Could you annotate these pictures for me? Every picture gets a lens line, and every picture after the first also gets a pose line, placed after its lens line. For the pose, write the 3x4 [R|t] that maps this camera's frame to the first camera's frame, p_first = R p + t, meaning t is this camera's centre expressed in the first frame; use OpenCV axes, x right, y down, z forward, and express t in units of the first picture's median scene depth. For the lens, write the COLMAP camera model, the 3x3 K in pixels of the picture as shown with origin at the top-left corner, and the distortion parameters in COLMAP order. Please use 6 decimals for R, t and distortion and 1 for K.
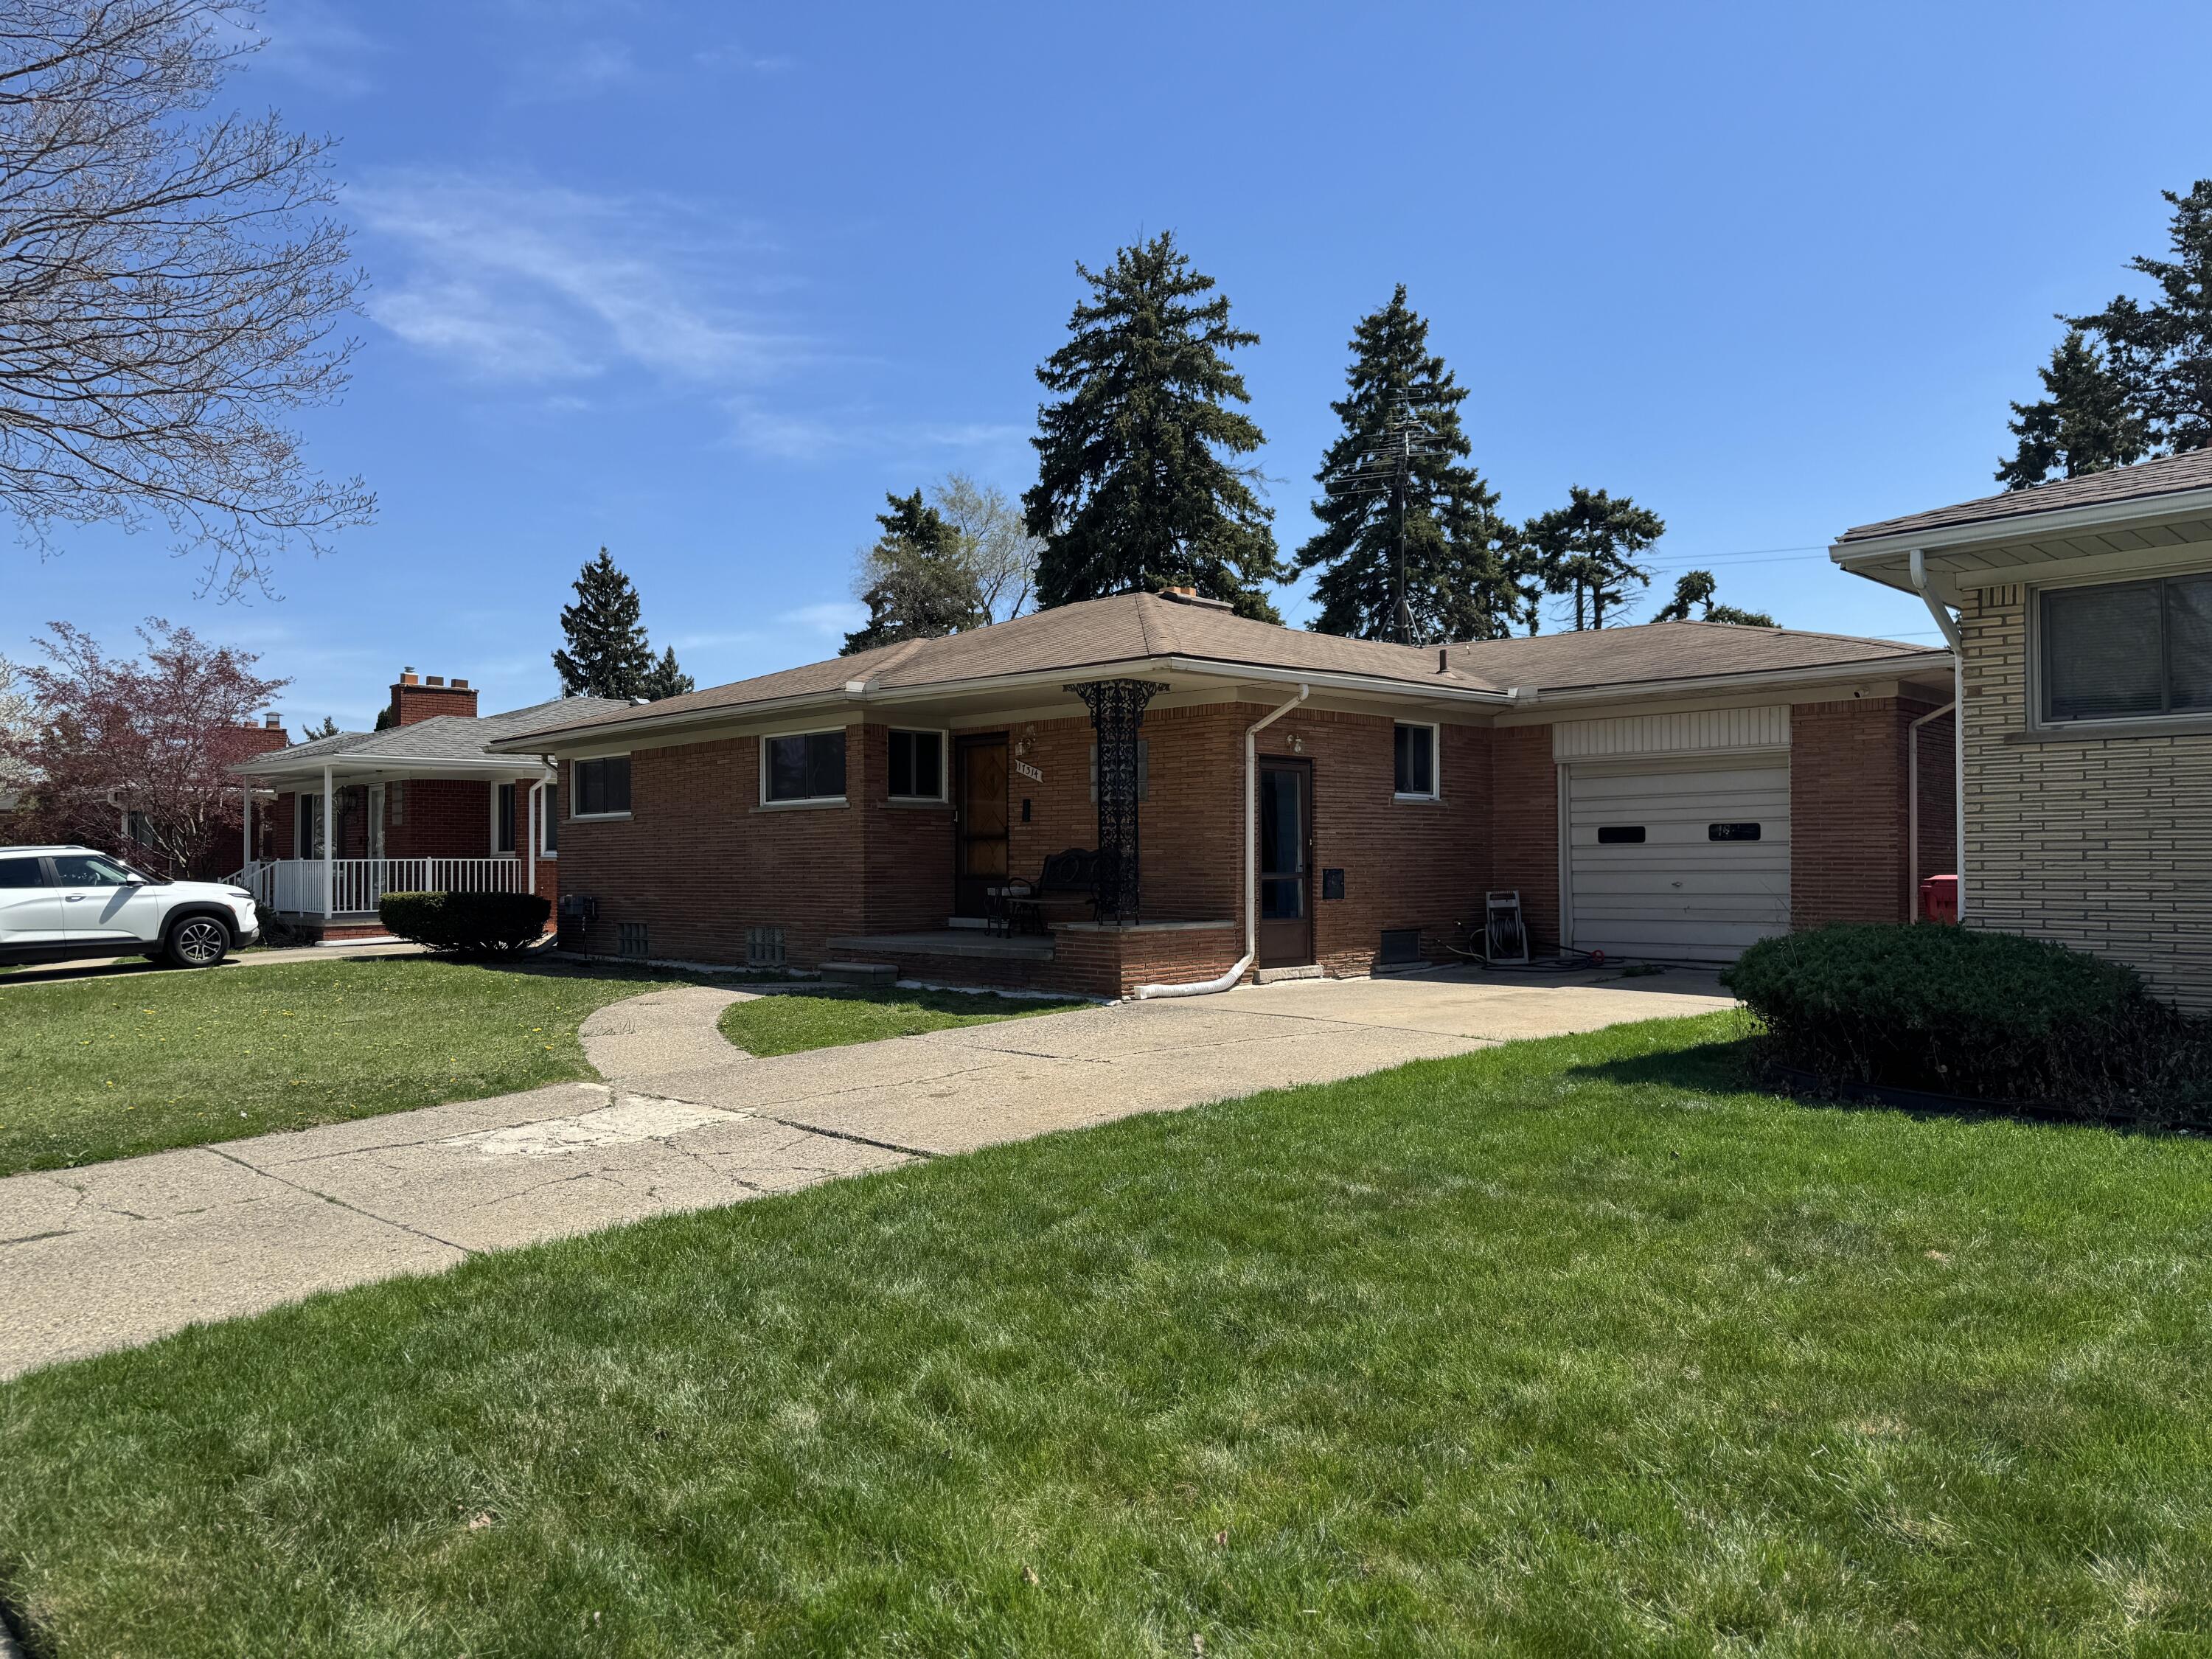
lens RADIAL K [[1563.6, 0, 1099.5], [0, 1563.6, 837.7], [0, 0, 1]] dist [0.076172, -0.081047]
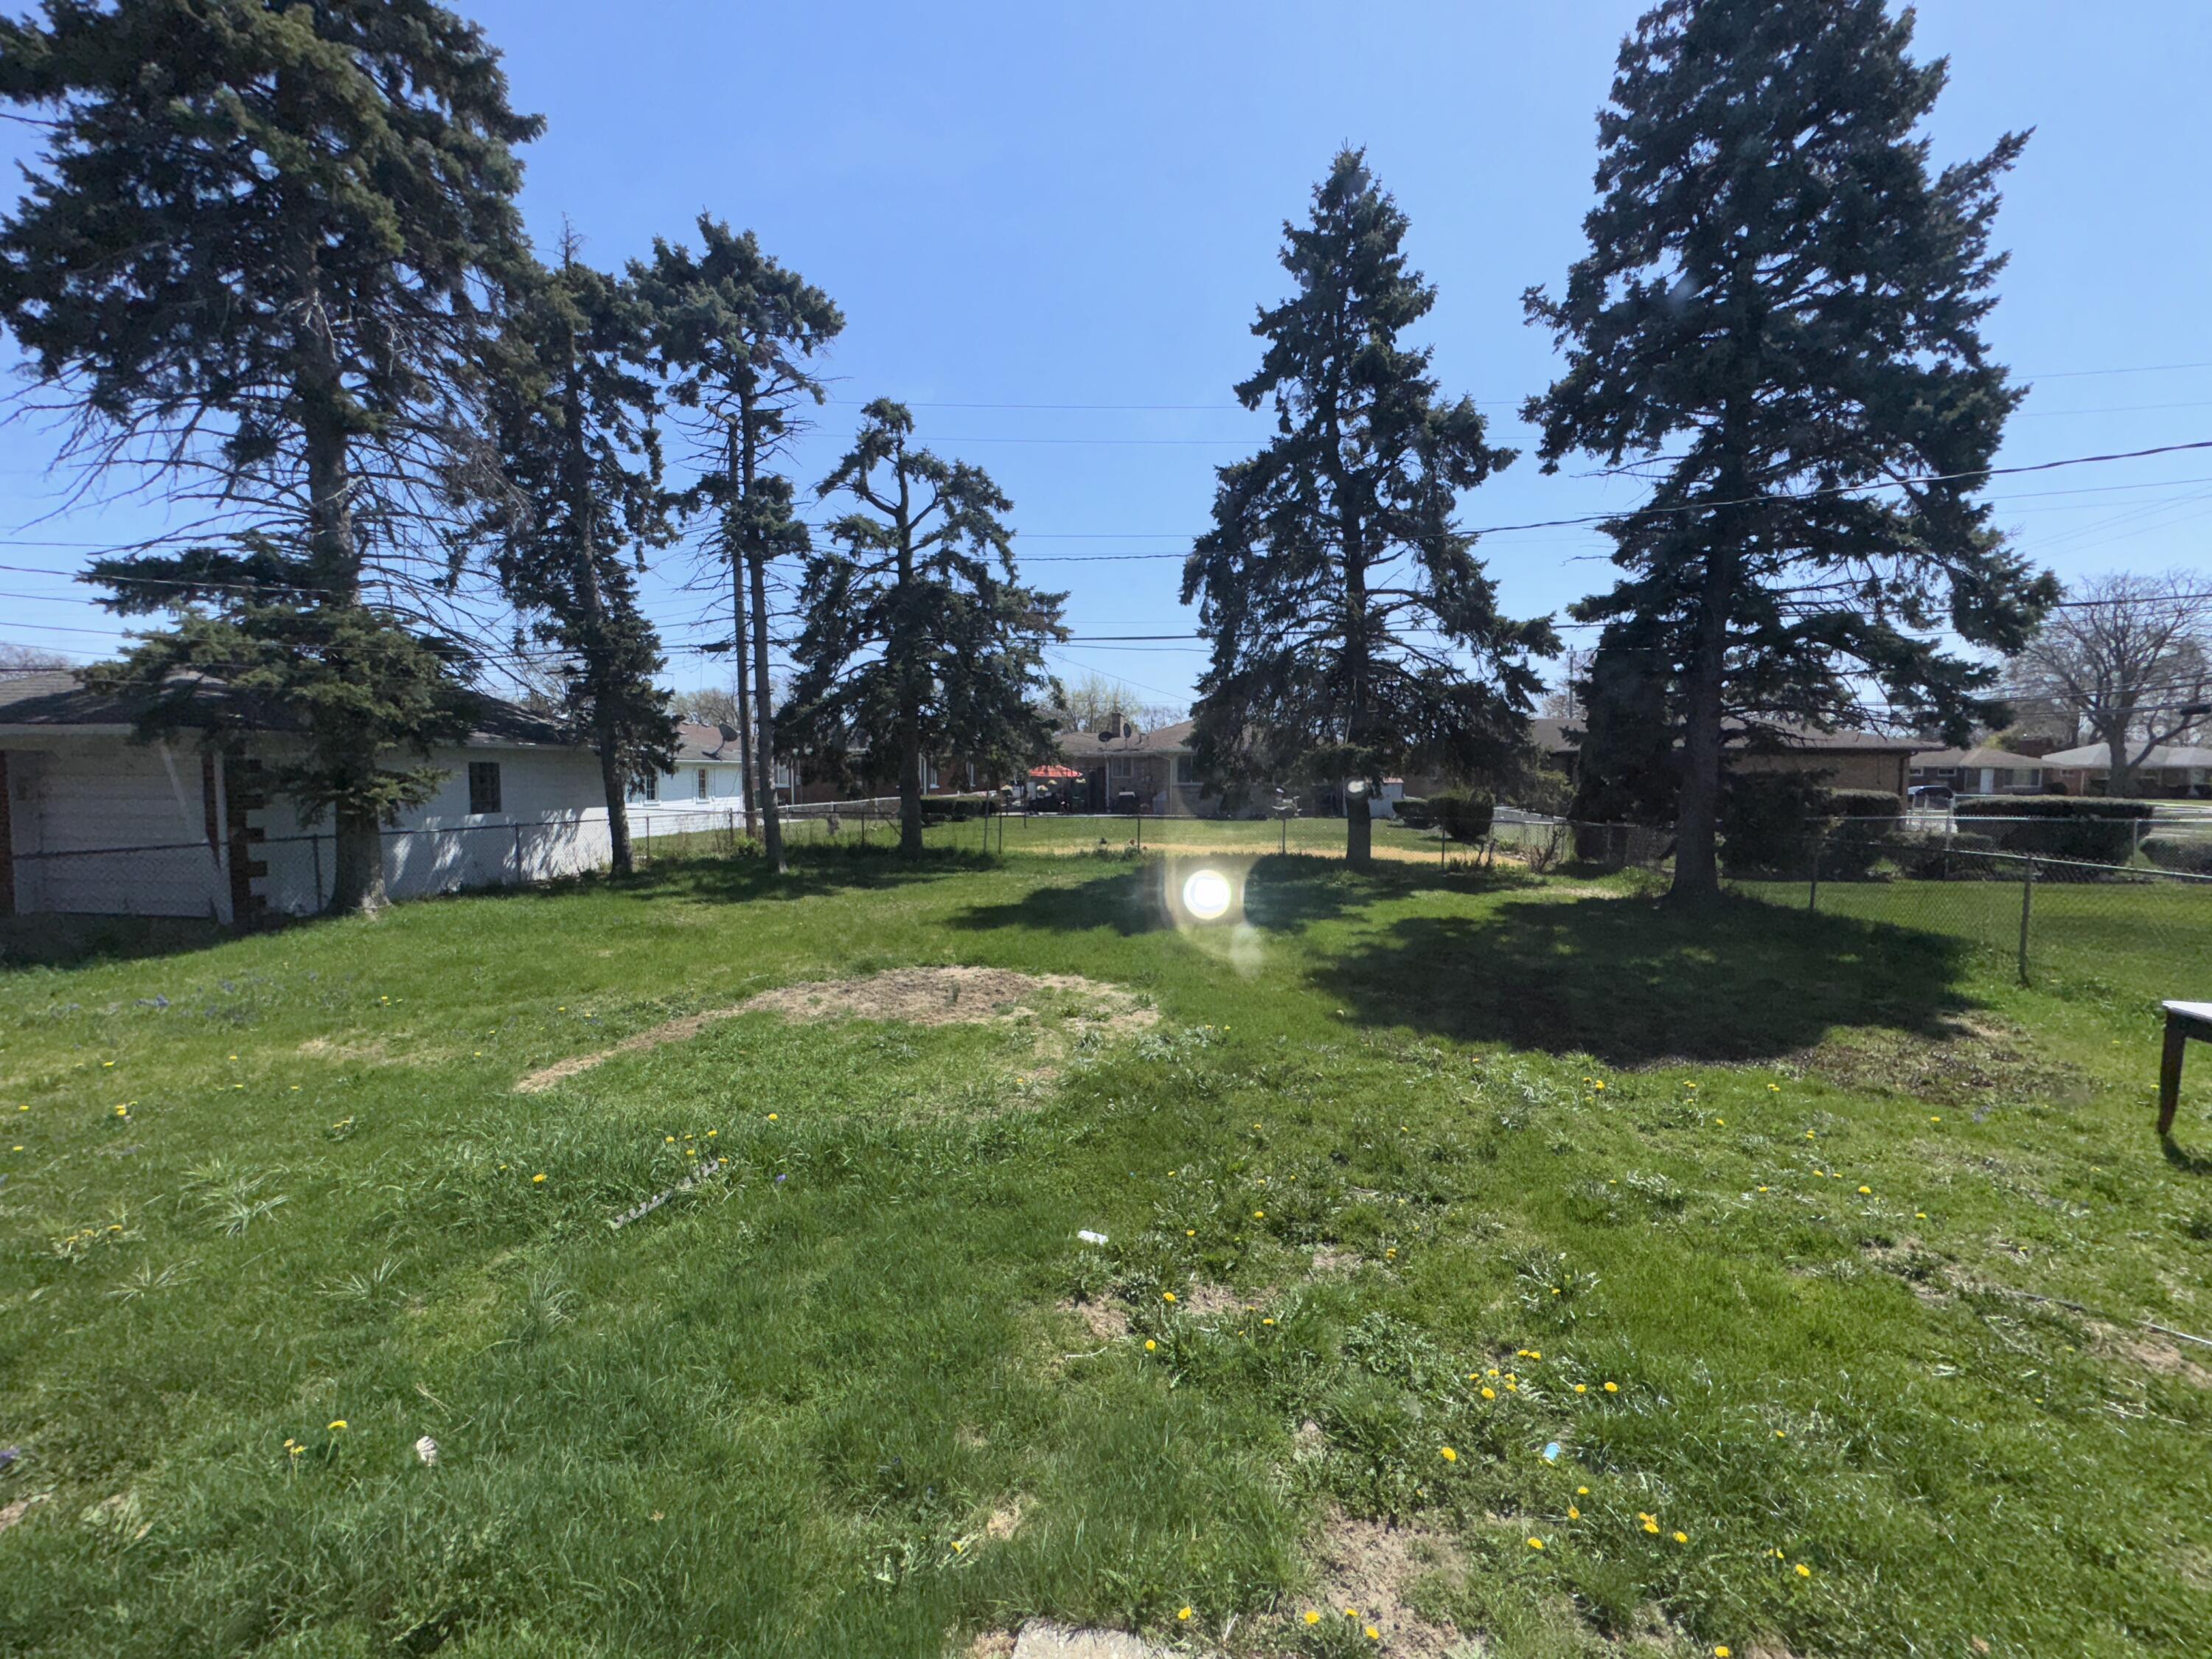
lens RADIAL K [[877.9, 0, 1104.0], [0, 877.9, 832.2], [0, 0, 1]] dist [-0.003522, 0.001378]
pose [[0.790986, -0.029812, 0.611107, 0.284546], [-0.020976, 0.996904, 0.075783, -0.010193], [-0.611474, -0.072762, 0.787912, 0.843882]]
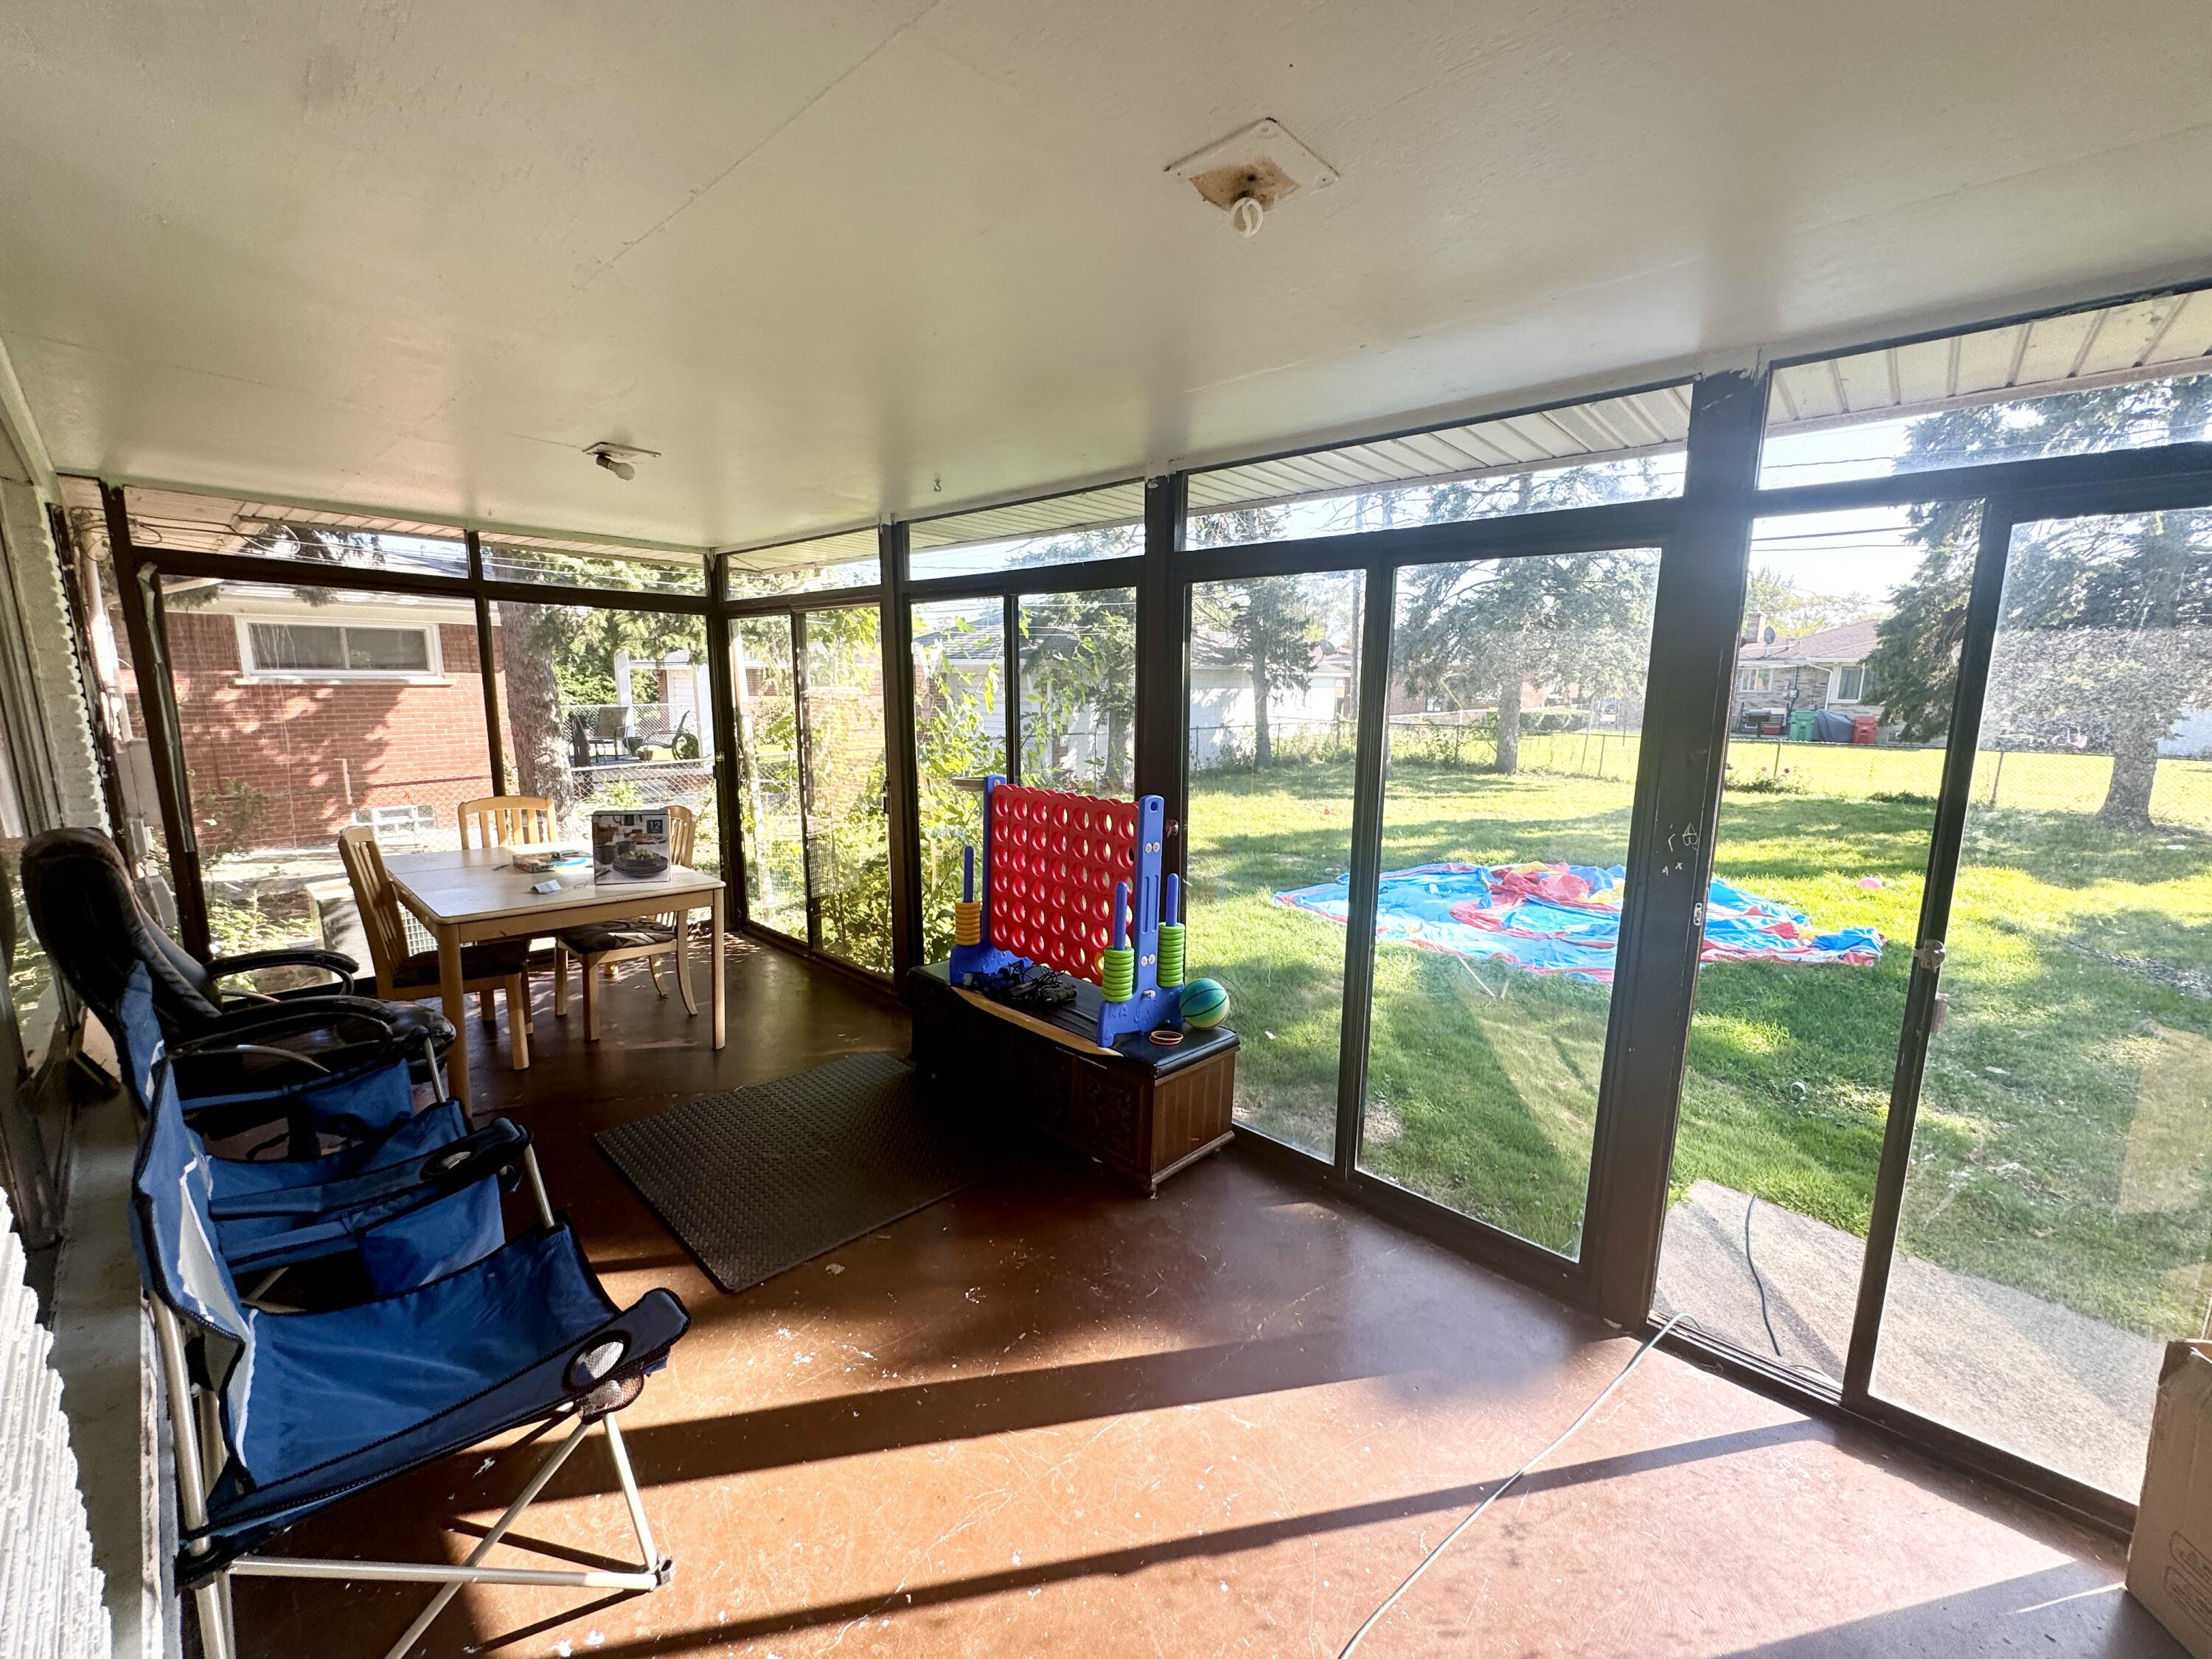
lens RADIAL K [[877.9, 0, 1106.4], [0, 877.9, 825.4], [0, 0, 1]] dist [-0.003522, 0.001378]
pose [[0.998500, 0.007176, 0.054270, 0.217627], [-0.017039, 0.982865, 0.183540, -0.018609], [-0.052023, -0.184190, 0.981513, 0.777976]]
